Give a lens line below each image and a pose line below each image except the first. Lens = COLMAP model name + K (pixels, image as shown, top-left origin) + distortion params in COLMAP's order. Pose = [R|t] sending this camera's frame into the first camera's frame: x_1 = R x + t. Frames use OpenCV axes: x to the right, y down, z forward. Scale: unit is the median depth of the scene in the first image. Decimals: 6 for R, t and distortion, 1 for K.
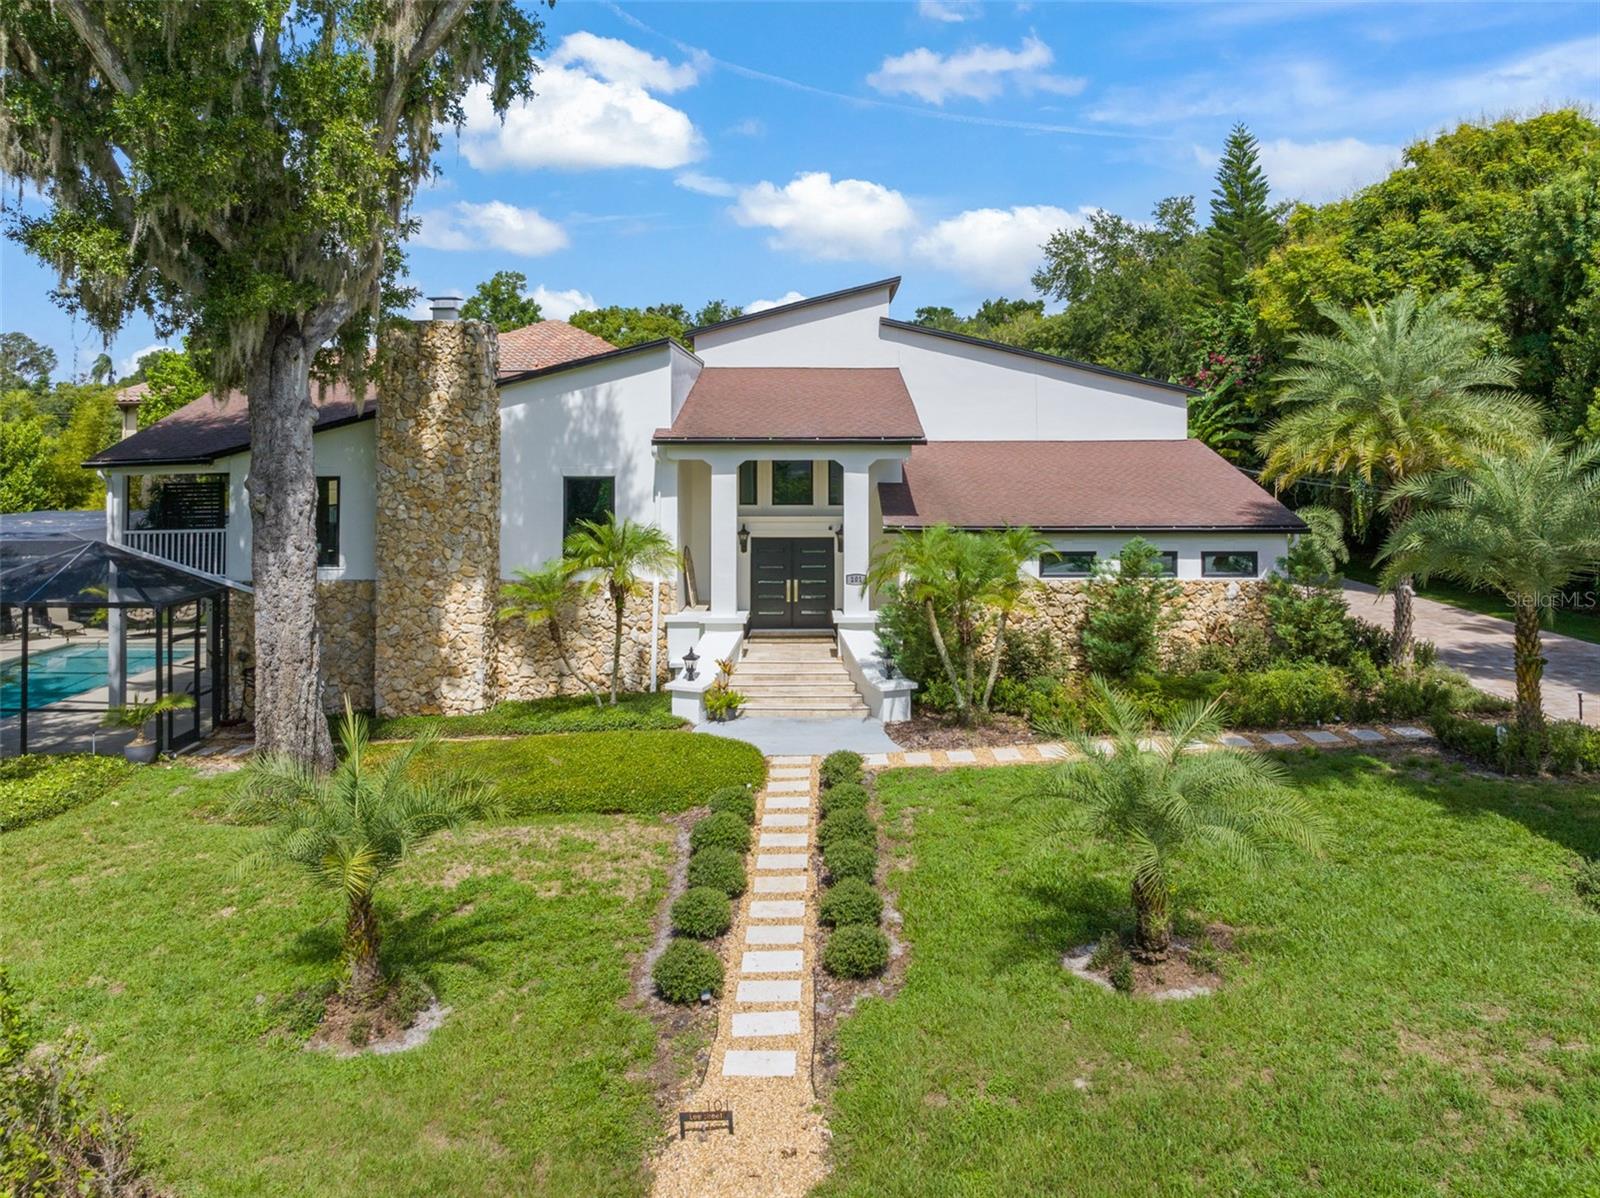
lens RADIAL K [[1112.6, 0, 823.0], [0, 1112.6, 586.0], [0, 0, 1]] dist [-0.034037, 0.000043]
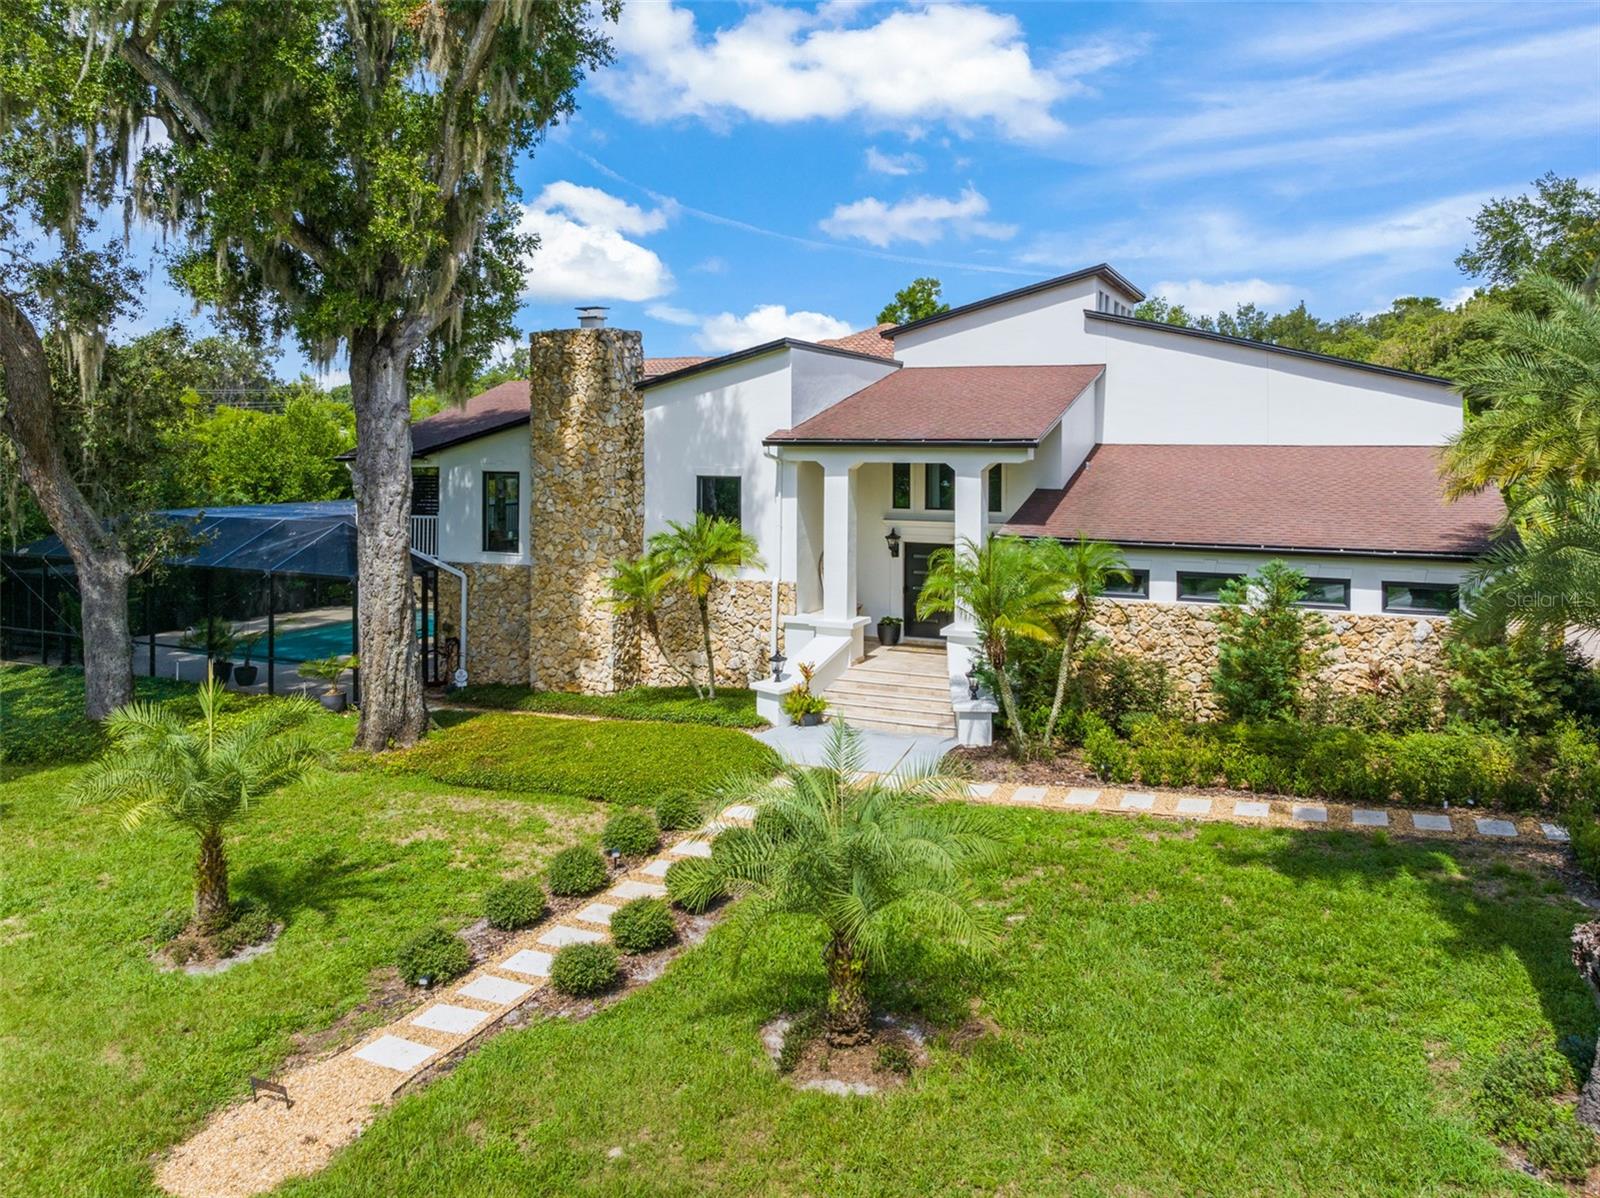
lens RADIAL K [[1103.1, 0, 800.0], [0, 1103.1, 599.0], [0, 0, 1]] dist [-0.028620, -0.002631]
pose [[0.919662, 0.060041, -0.388093, 0.271114], [-0.056011, 0.998194, 0.021698, -0.011610], [0.388695, 0.001783, 0.921365, 0.090888]]
